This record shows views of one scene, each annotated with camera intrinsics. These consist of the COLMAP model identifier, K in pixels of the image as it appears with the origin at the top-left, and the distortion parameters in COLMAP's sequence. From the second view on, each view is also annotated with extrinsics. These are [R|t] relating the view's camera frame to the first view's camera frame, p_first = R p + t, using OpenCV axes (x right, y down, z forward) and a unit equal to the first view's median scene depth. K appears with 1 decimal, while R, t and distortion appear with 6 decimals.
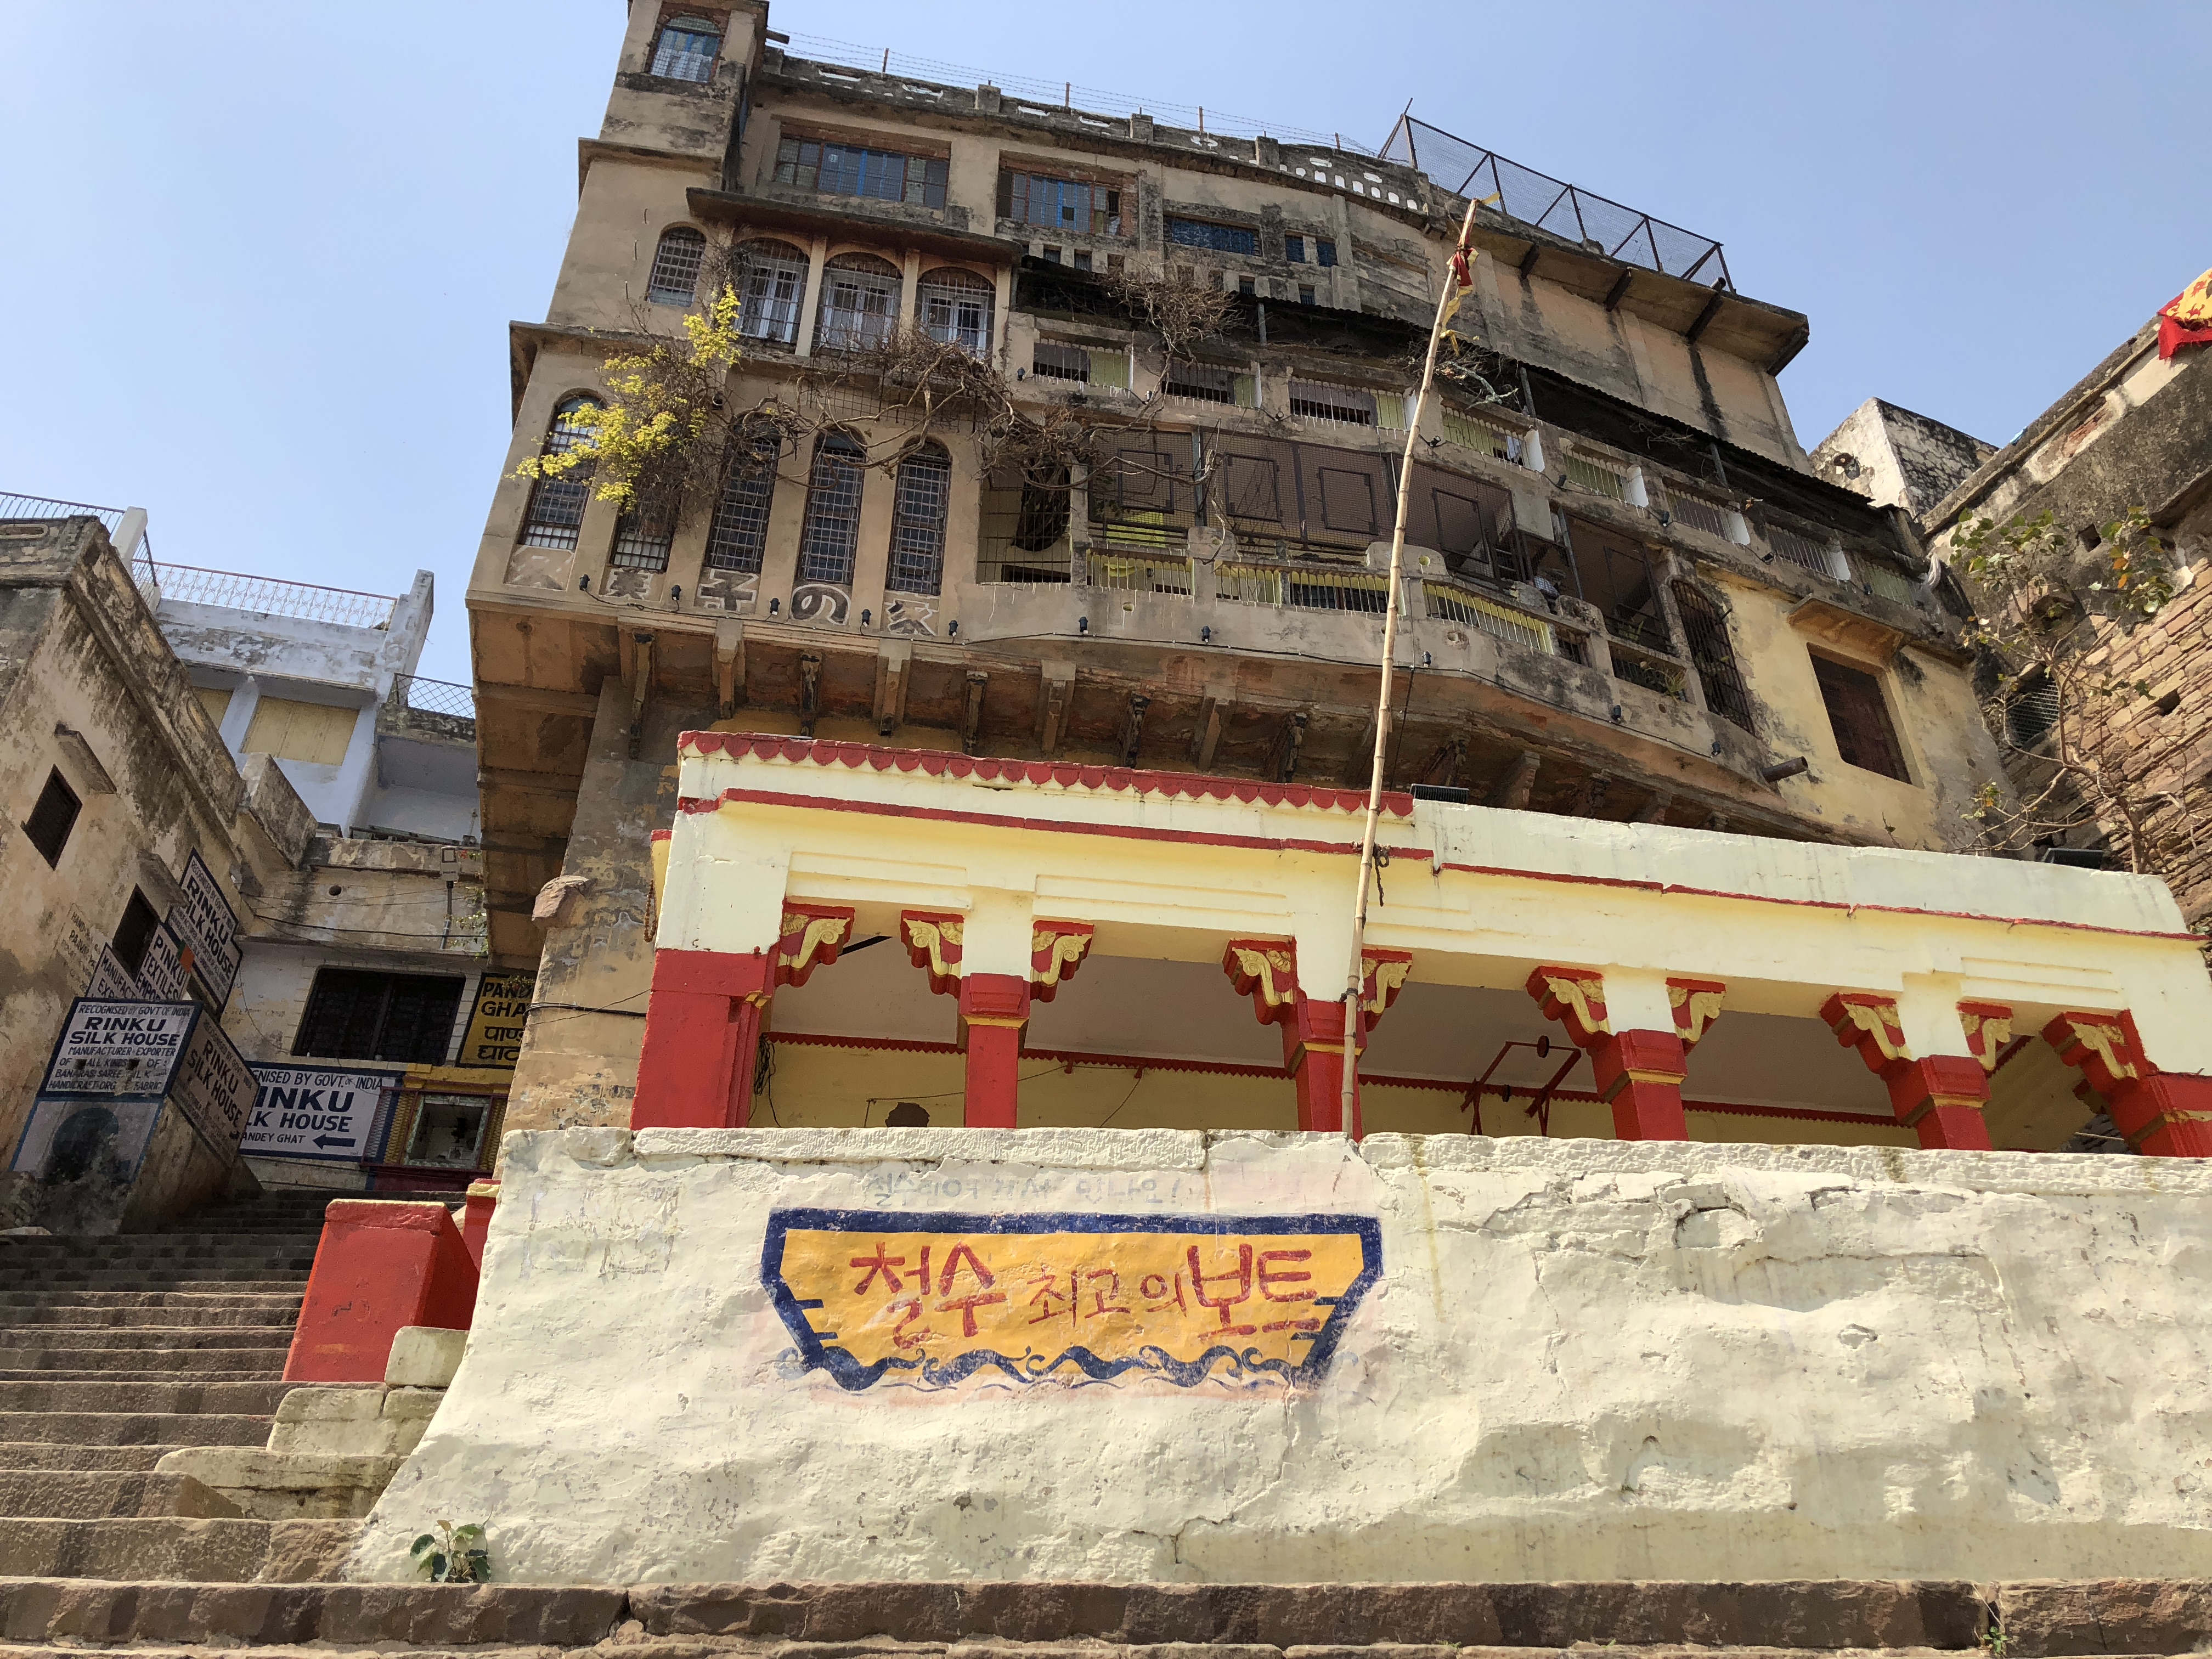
lens RADIAL K [[1782.8, 0, 1104.6], [0, 1782.8, 827.6], [0, 0, 1]] dist [-0.013016, -0.002410]
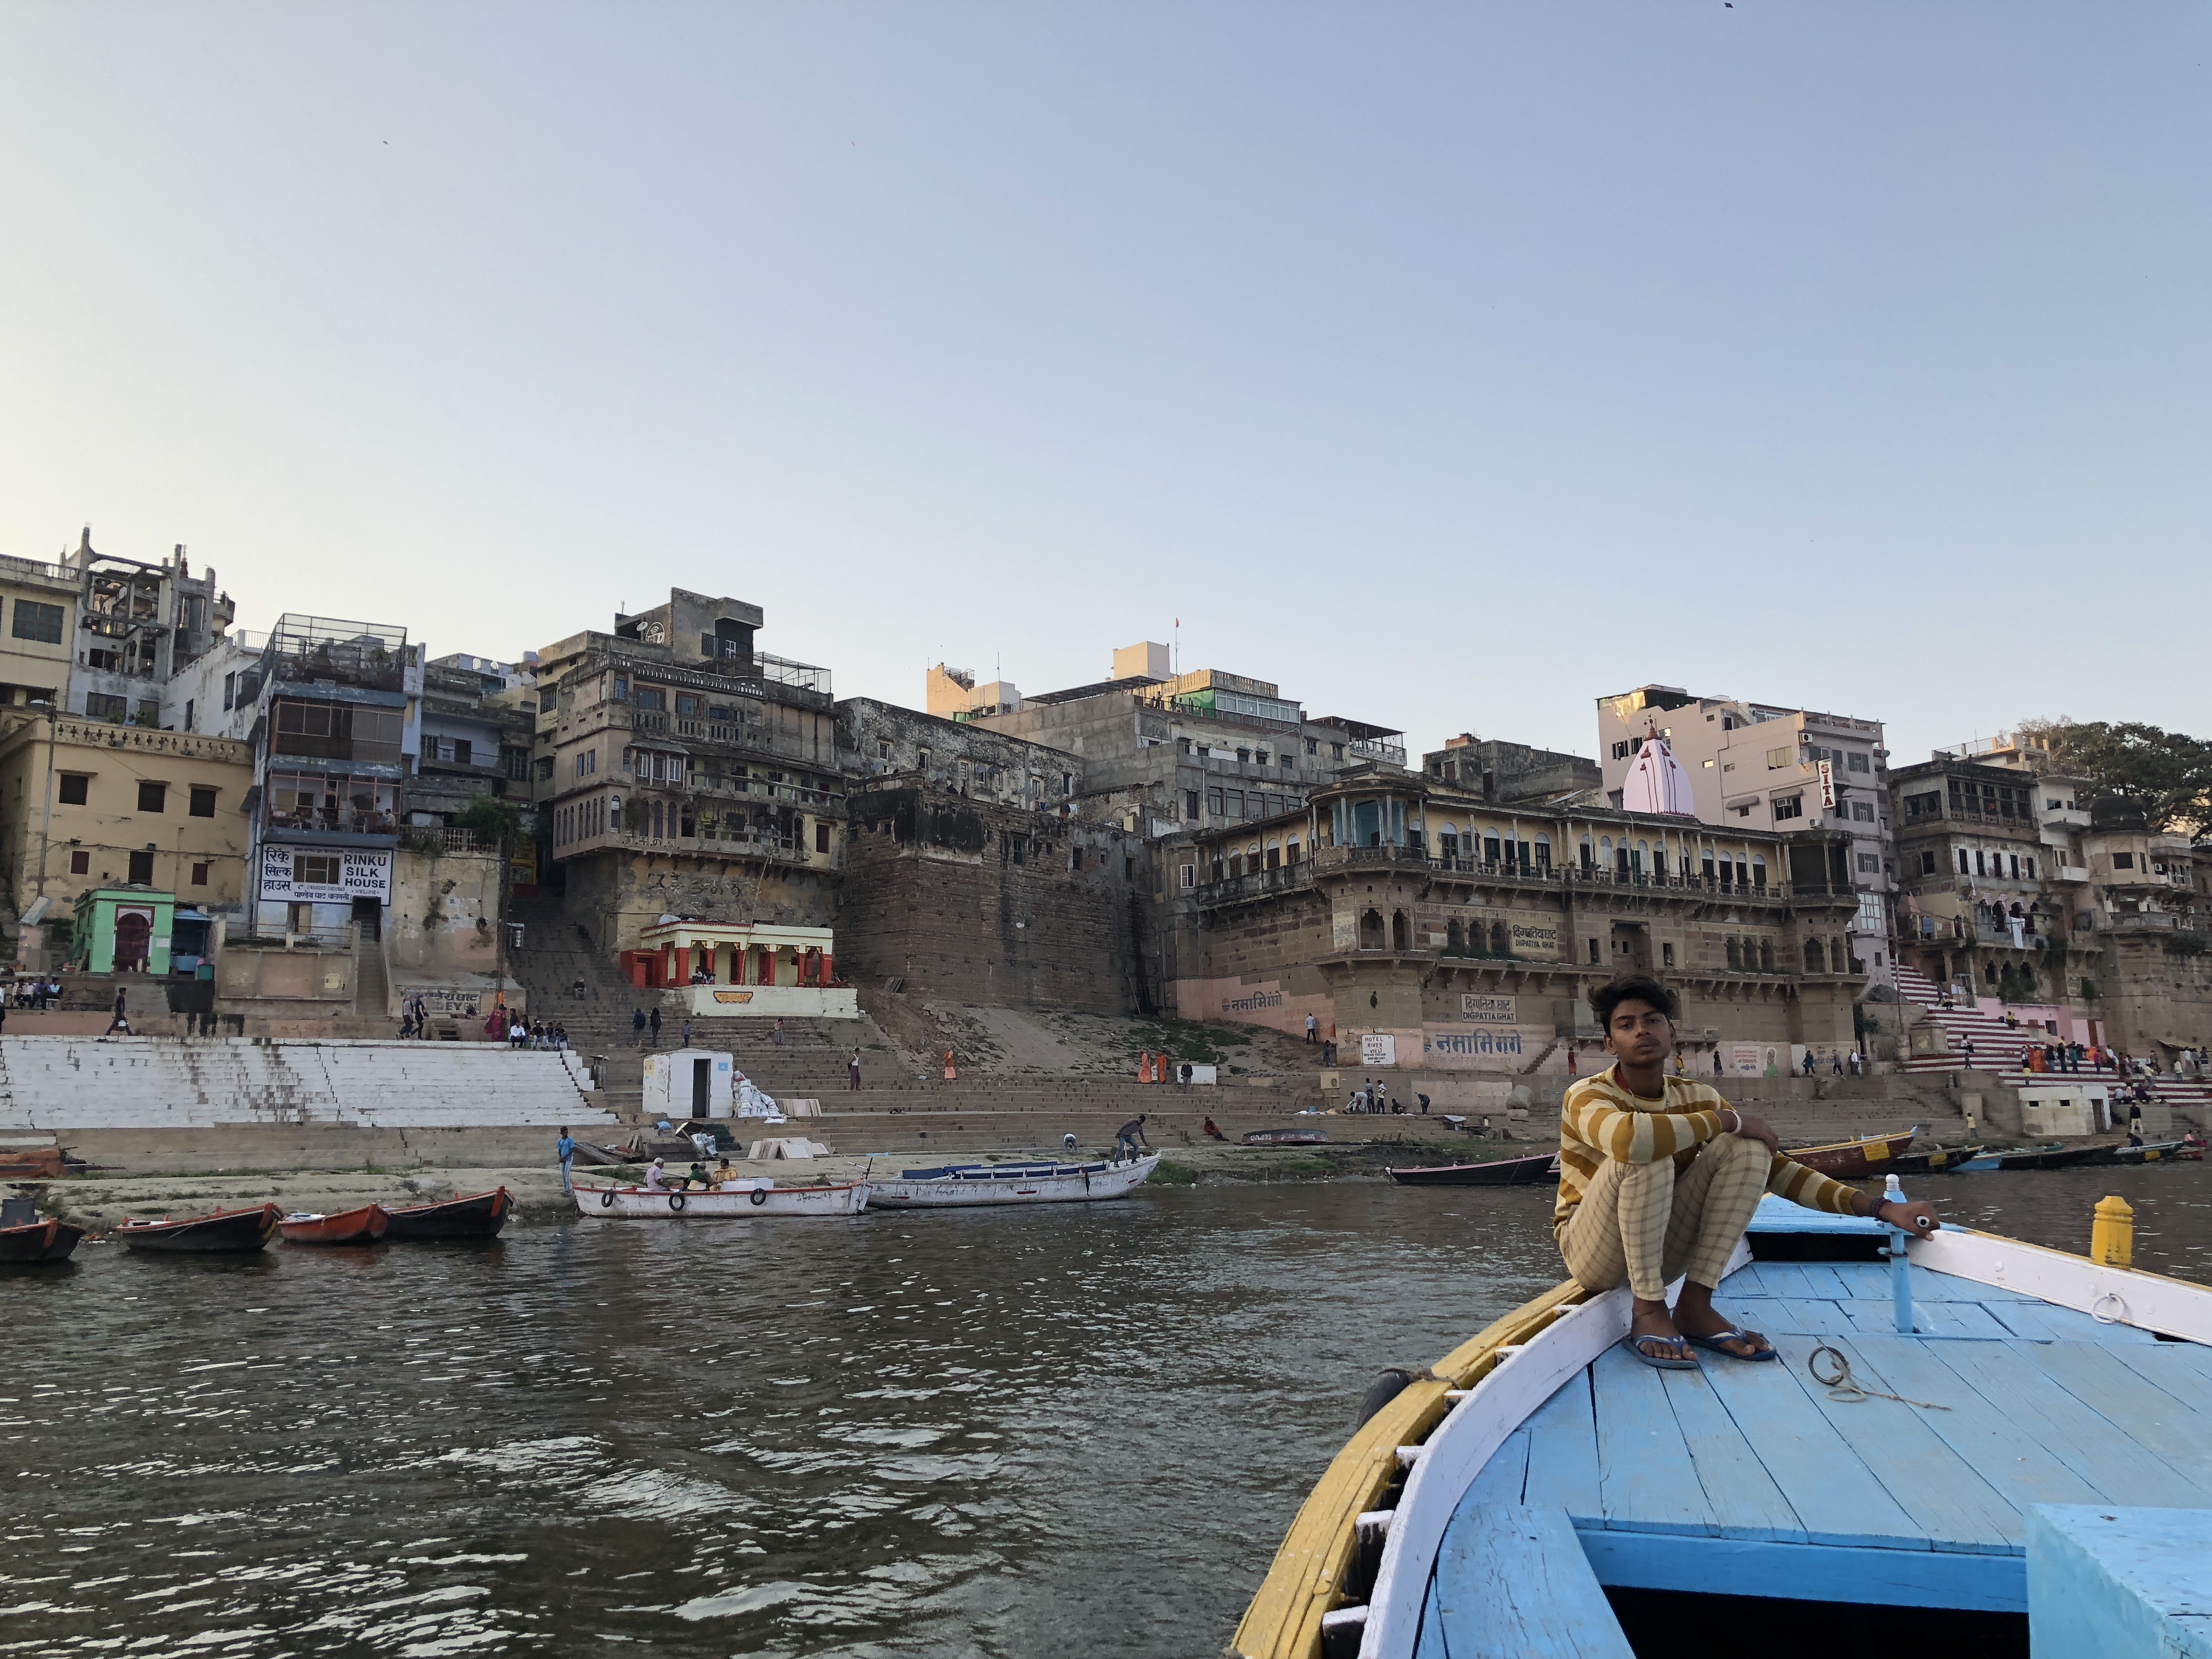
lens RADIAL K [[1782.8, 0, 1109.6], [0, 1782.8, 829.3], [0, 0, 1]] dist [-0.013016, -0.002410]
pose [[0.869964, 0.051643, 0.490404, -1.782482], [-0.271818, 0.879990, 0.389529, -2.921021], [-0.411434, -0.472177, 0.779597, -4.312764]]
